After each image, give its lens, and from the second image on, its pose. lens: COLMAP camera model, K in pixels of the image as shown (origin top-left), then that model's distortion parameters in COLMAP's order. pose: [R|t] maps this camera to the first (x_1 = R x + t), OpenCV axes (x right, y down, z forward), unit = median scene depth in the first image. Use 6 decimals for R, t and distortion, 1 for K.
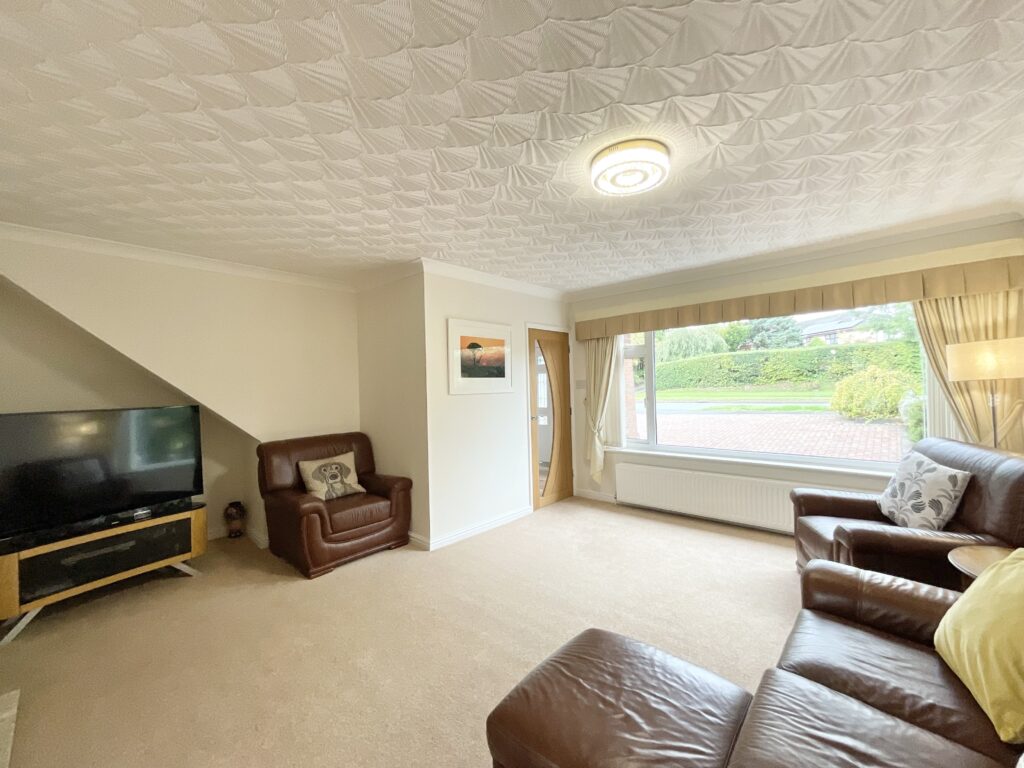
lens RADIAL K [[414.0, 0, 514.4], [0, 414.0, 385.6], [0, 0, 1]] dist [0.000975, 0.000308]
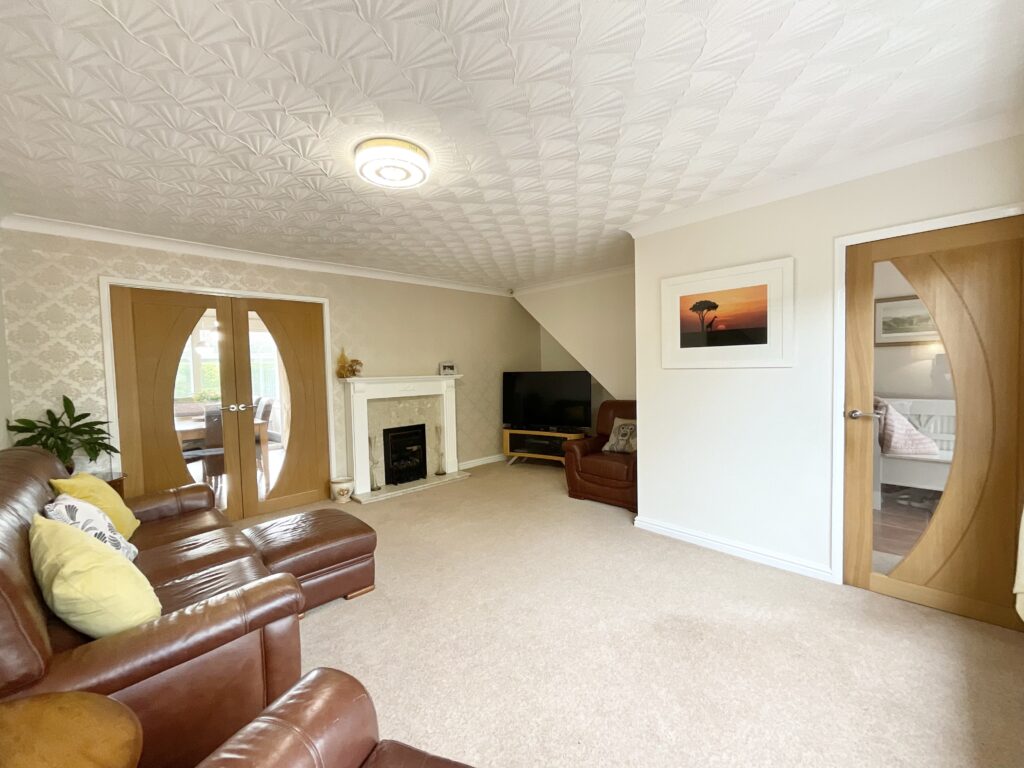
lens RADIAL K [[414.0, 0, 514.4], [0, 414.0, 385.6], [0, 0, 1]] dist [0.000975, 0.000308]
pose [[-0.063889, 0.070269, -0.995480, 0.663059], [0.030162, 0.997198, 0.068454, -0.010742], [0.997501, -0.025652, -0.065829, 0.669549]]
